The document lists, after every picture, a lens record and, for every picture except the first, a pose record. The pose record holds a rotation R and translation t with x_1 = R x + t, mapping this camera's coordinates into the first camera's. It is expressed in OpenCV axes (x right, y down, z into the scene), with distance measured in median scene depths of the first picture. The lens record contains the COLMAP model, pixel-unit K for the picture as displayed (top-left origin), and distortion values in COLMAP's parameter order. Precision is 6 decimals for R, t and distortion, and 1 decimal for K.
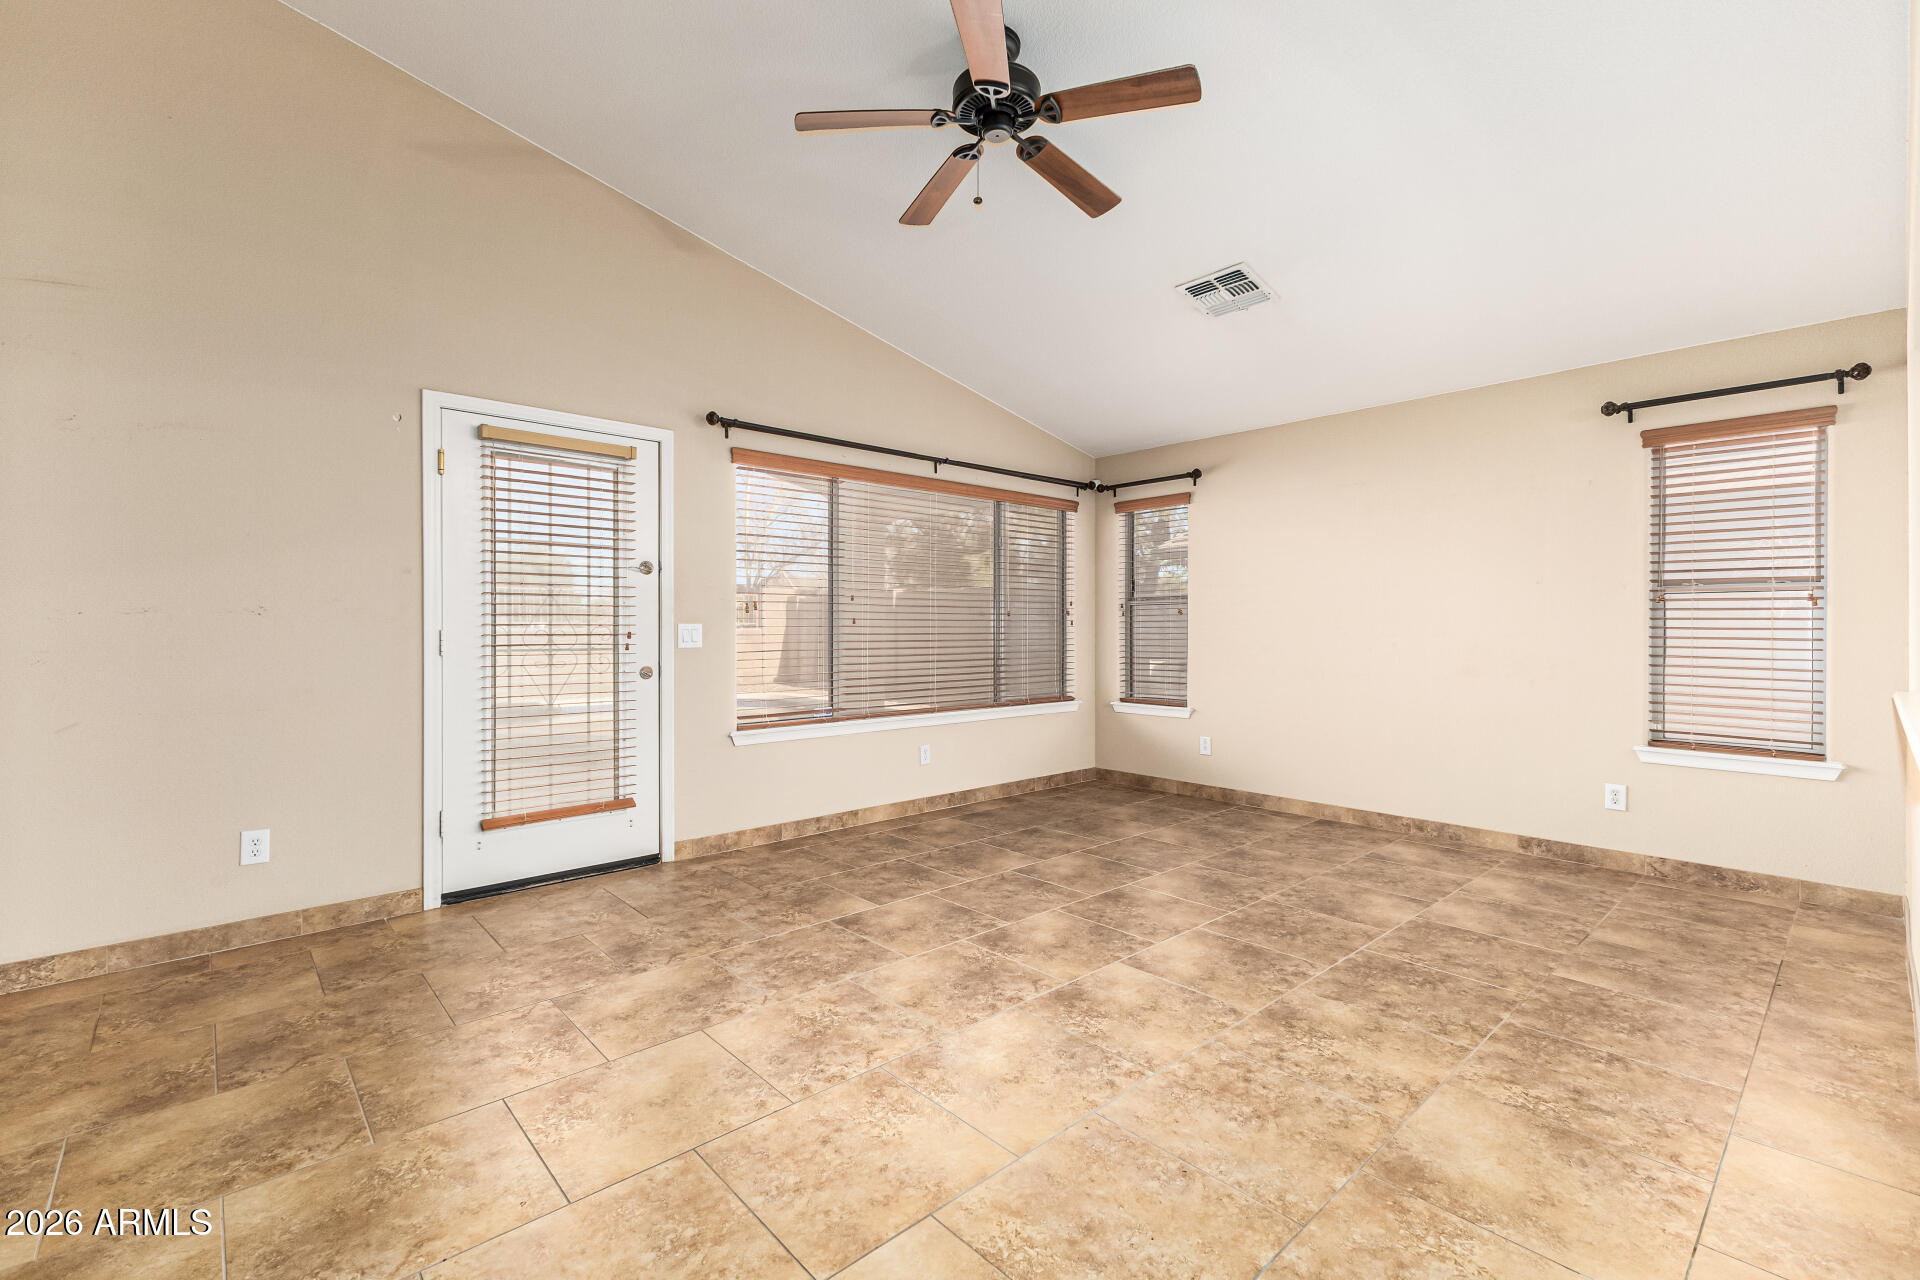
lens RADIAL K [[831.0, 0, 968.6], [0, 831.0, 631.9], [0, 0, 1]] dist [0.010858, -0.001021]
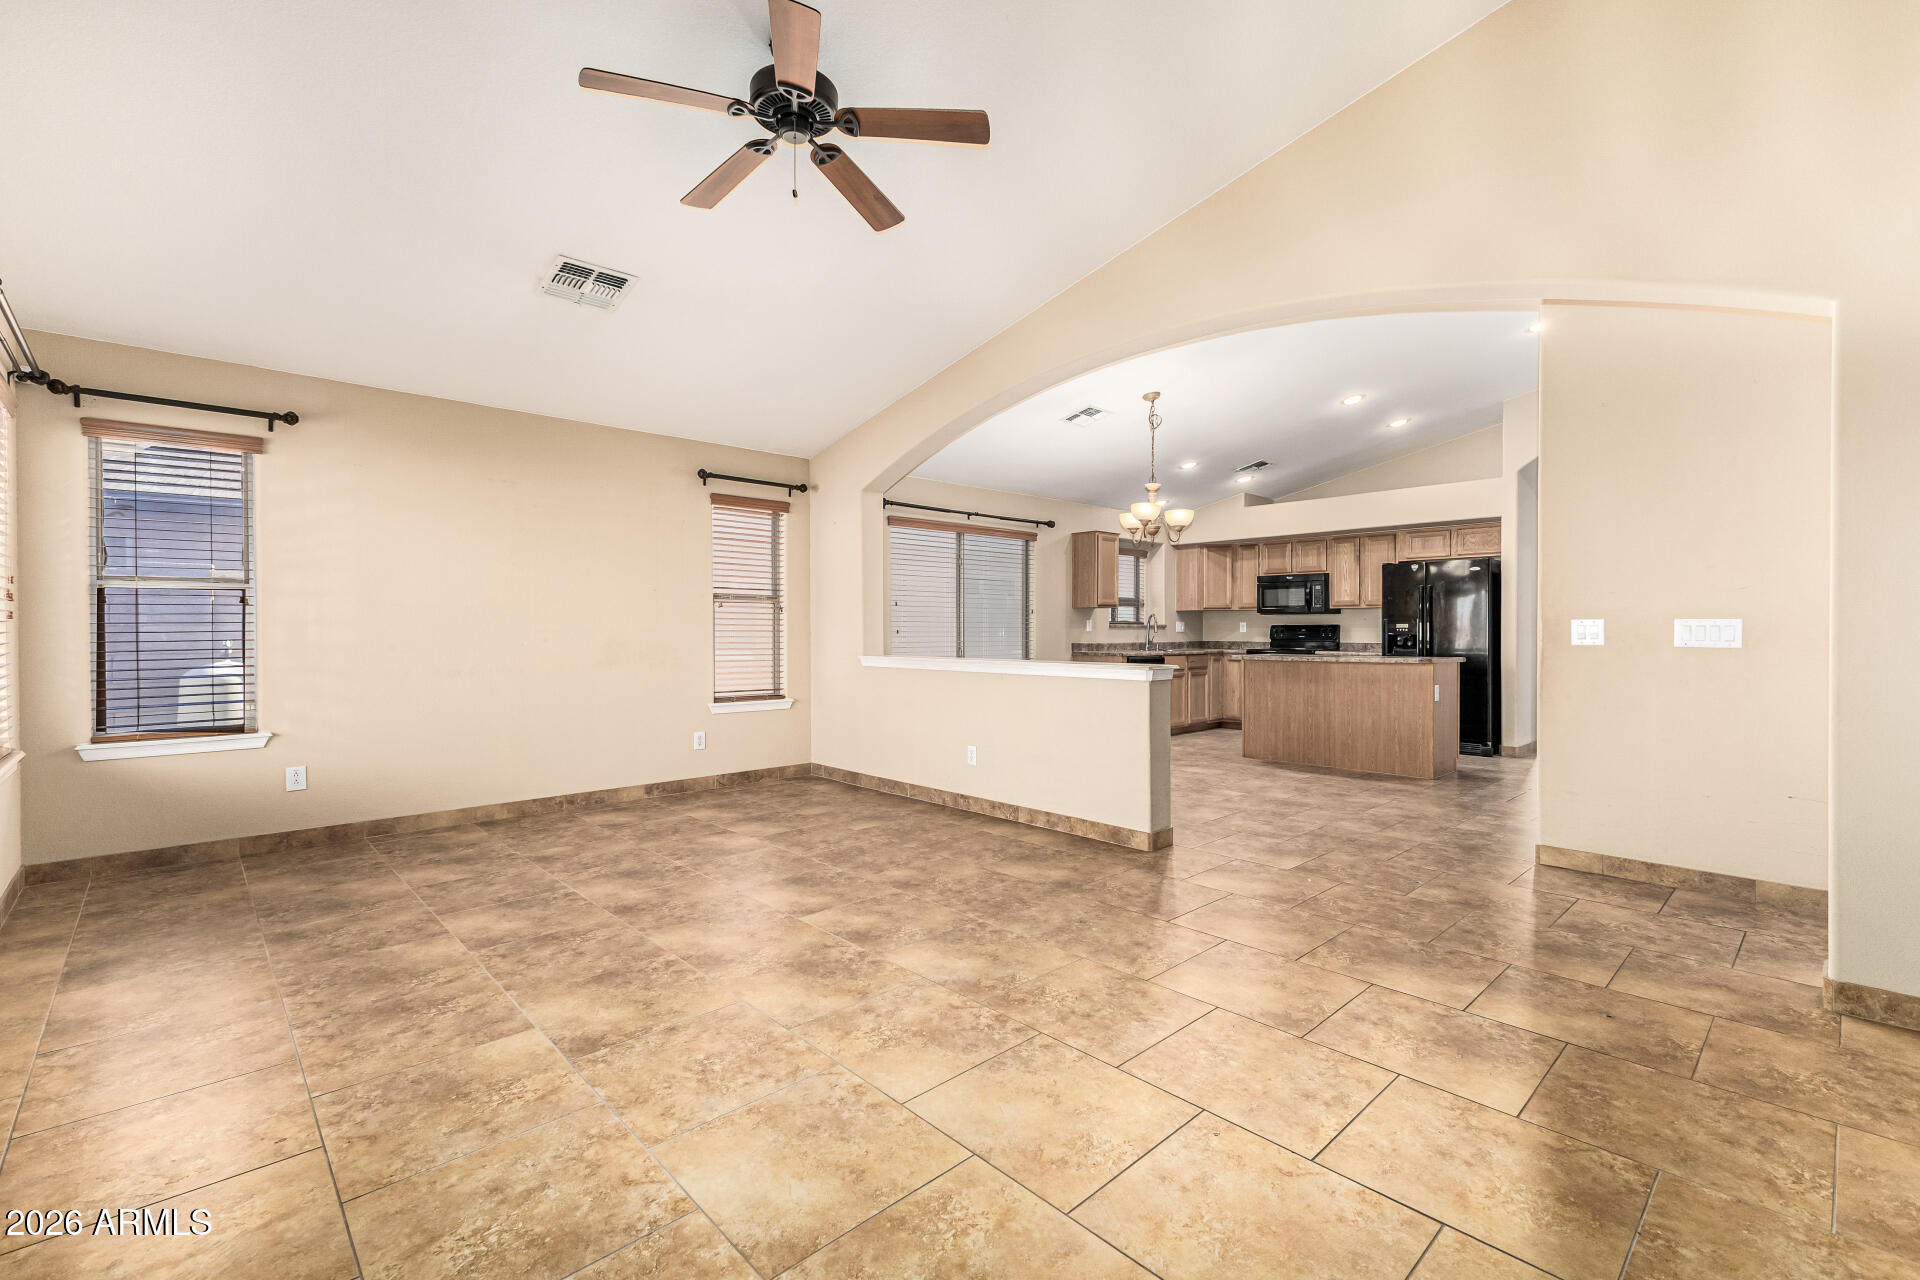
lens RADIAL K [[831.0, 0, 961.0], [0, 831.0, 630.3], [0, 0, 1]] dist [0.010858, -0.001021]
pose [[-0.010462, -0.004947, 0.999933, -0.909164], [0.002884, 0.999983, 0.004978, -0.001550], [-0.999941, 0.002935, -0.010448, 0.746086]]
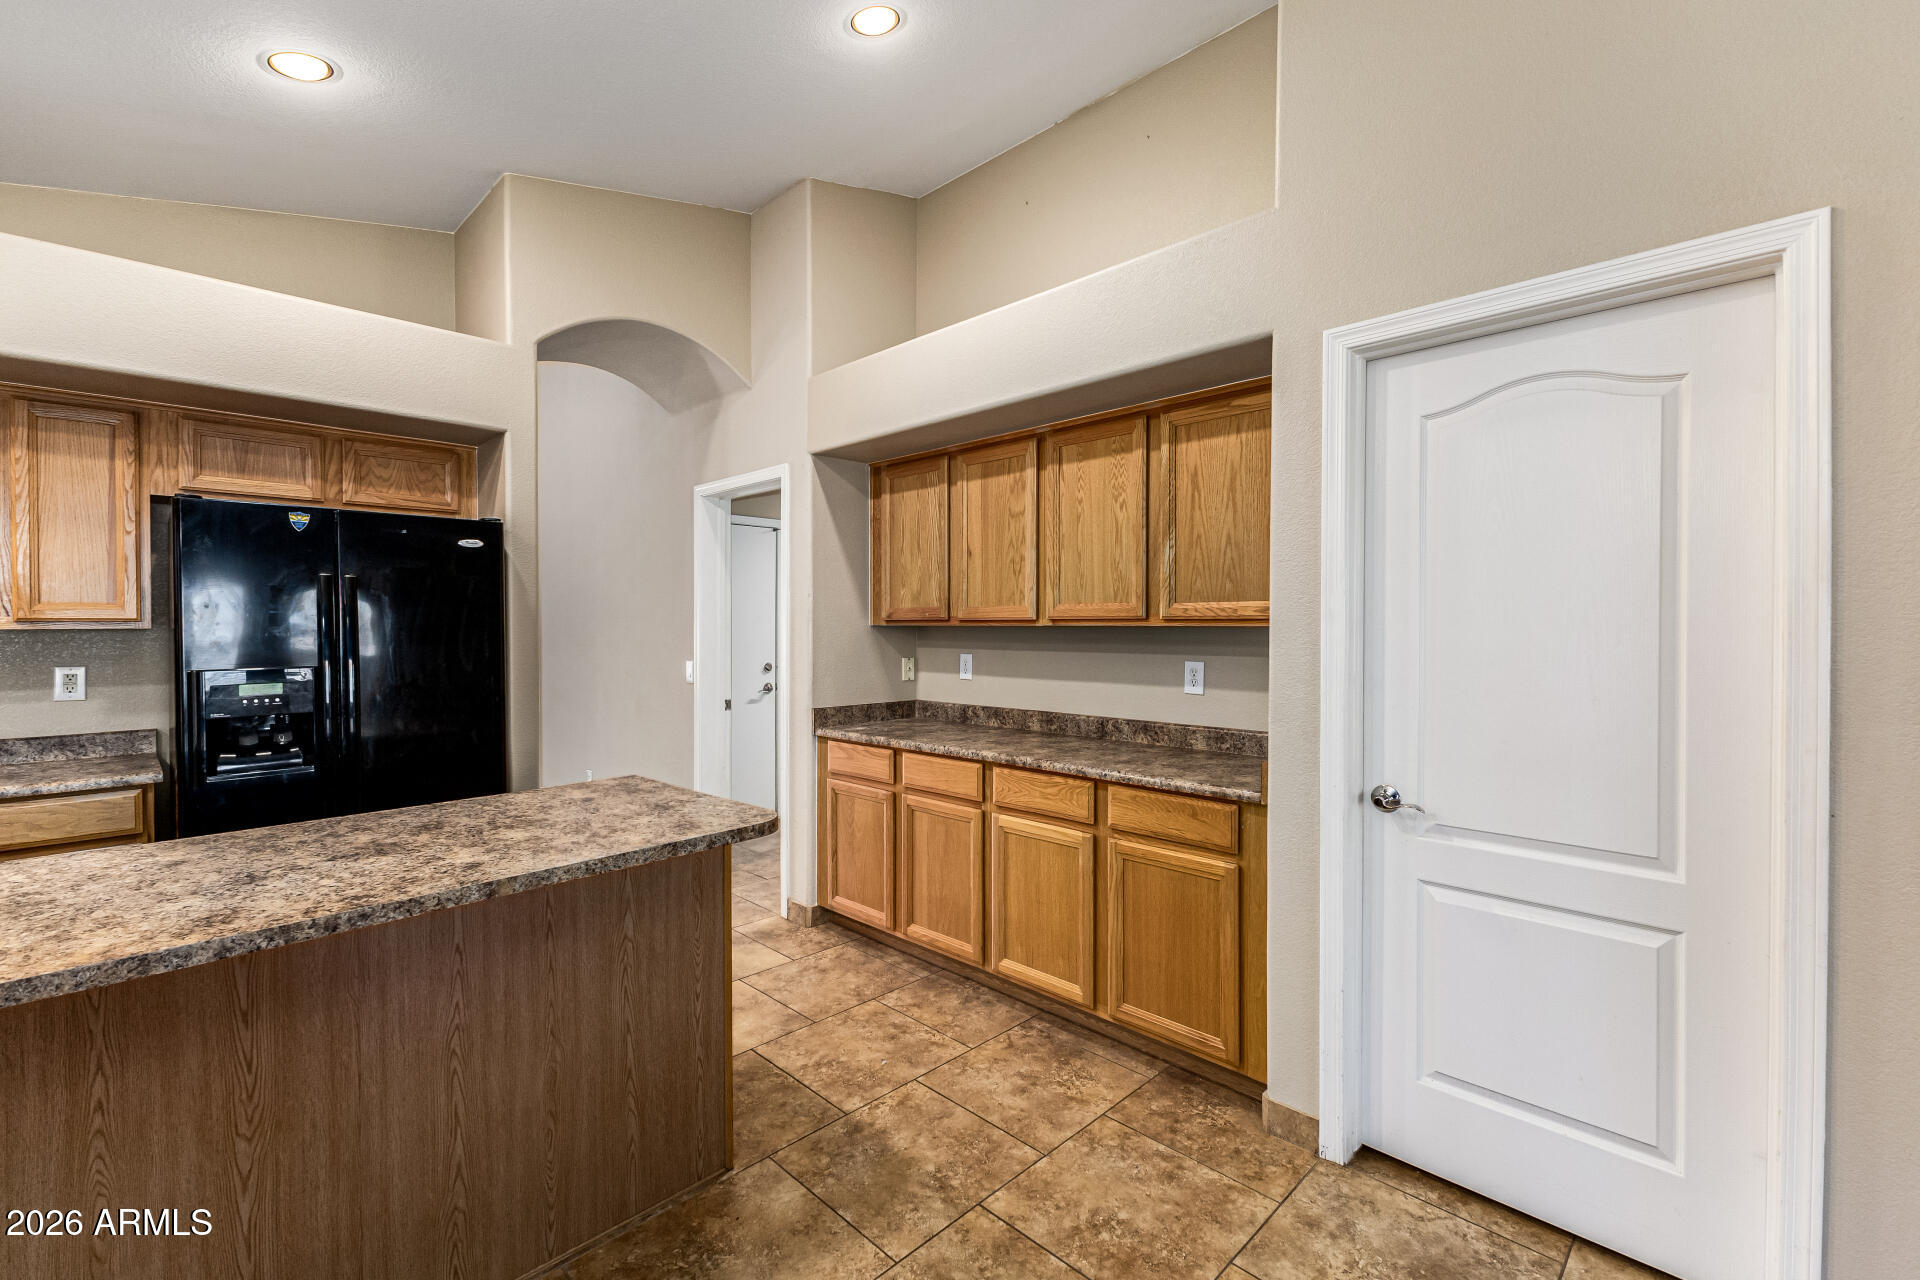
lens RADIAL K [[831.0, 0, 956.2], [0, 831.0, 642.8], [0, 0, 1]] dist [0.010858, -0.001021]
pose [[-0.998947, -0.000150, -0.045880, 1.015788], [-0.001107, 0.999782, 0.020845, -0.067992], [0.045867, 0.020874, -0.998729, 0.238494]]
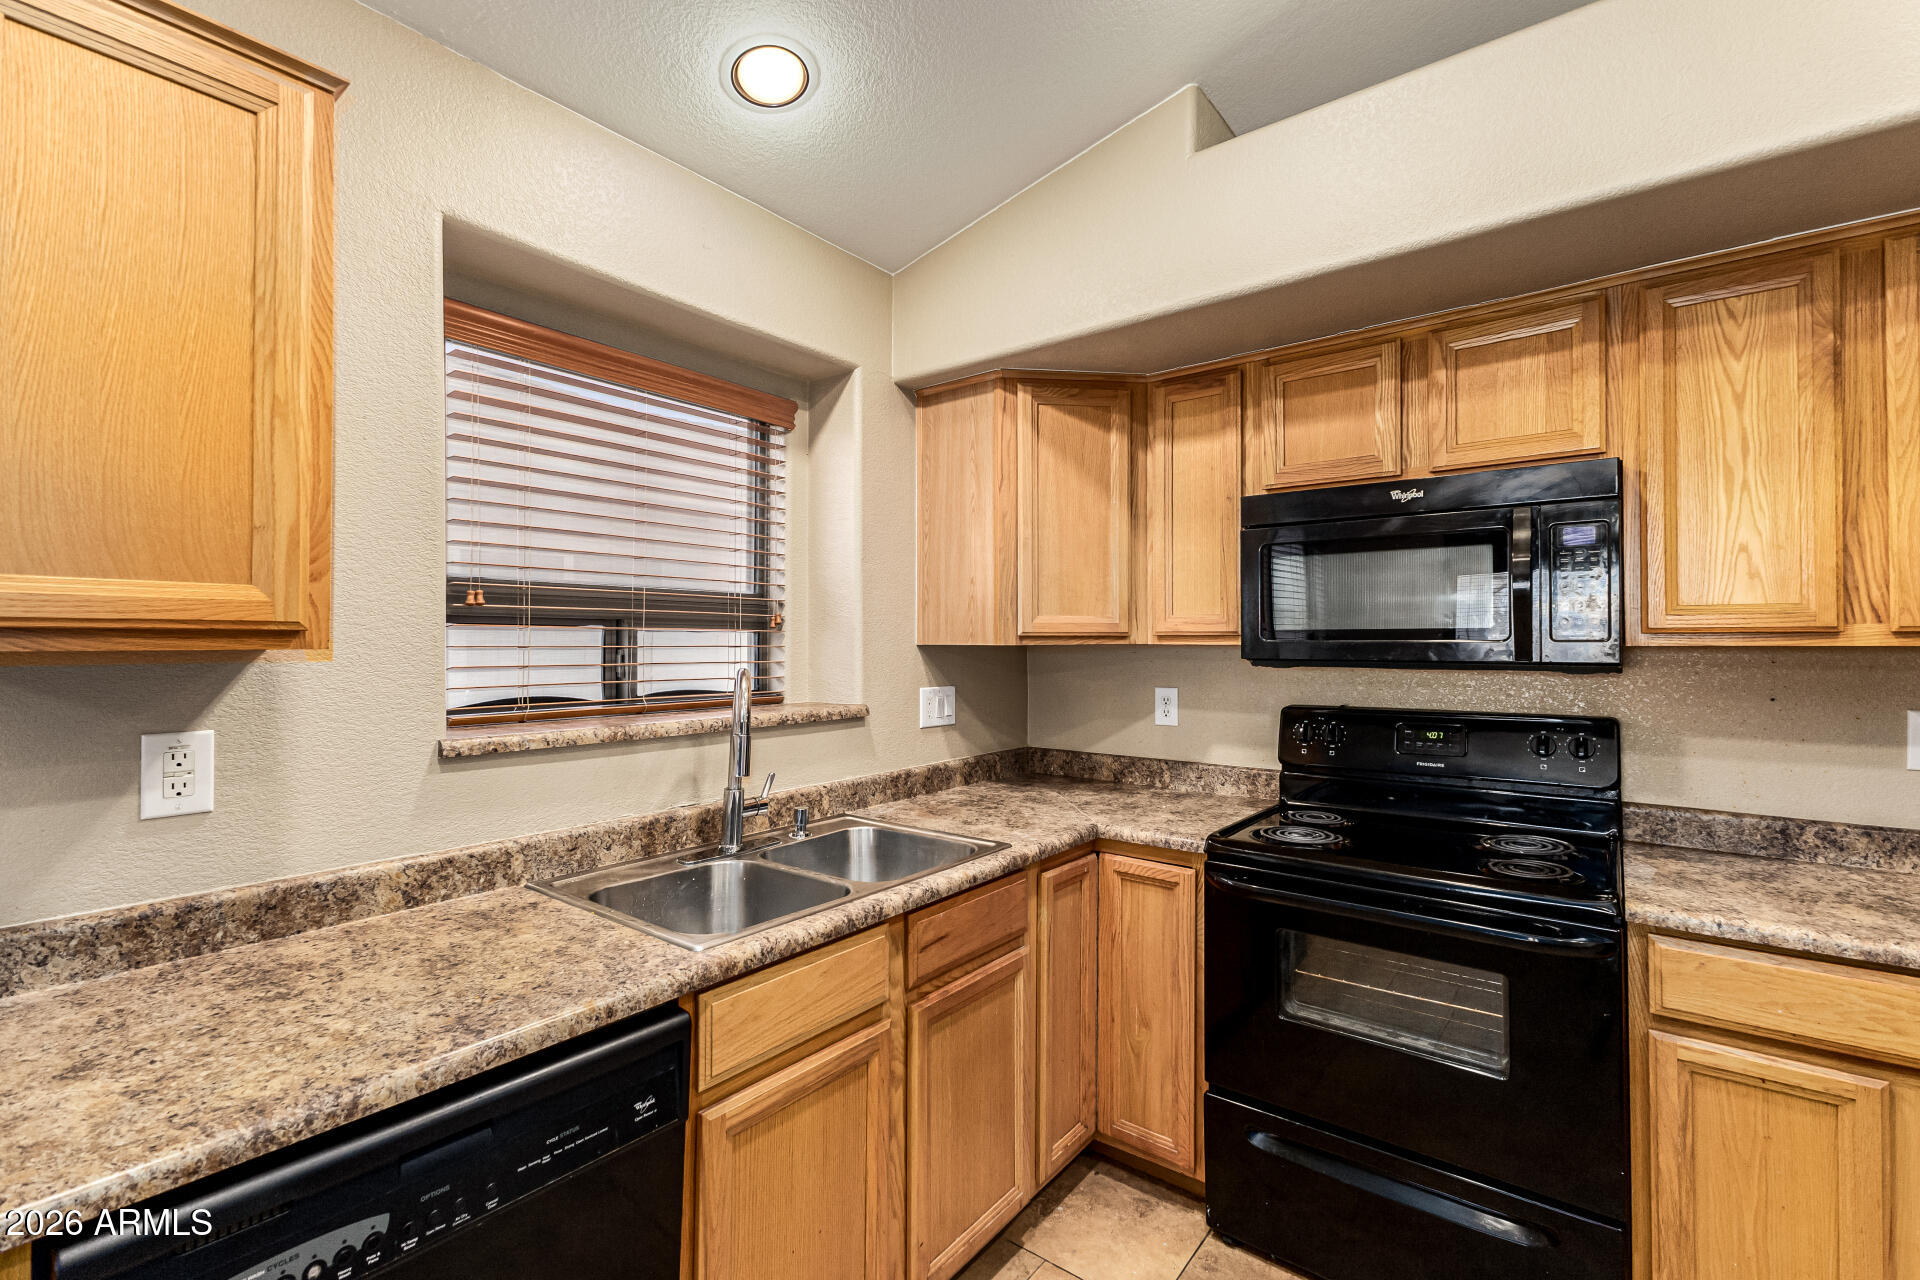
lens RADIAL K [[831.0, 0, 962.5], [0, 831.0, 628.9], [0, 0, 1]] dist [0.010858, -0.001021]
pose [[-0.164822, 0.011082, 0.986261, 1.564357], [0.002238, 0.999939, -0.010862, -0.068066], [-0.986321, 0.000417, -0.164836, -0.054302]]
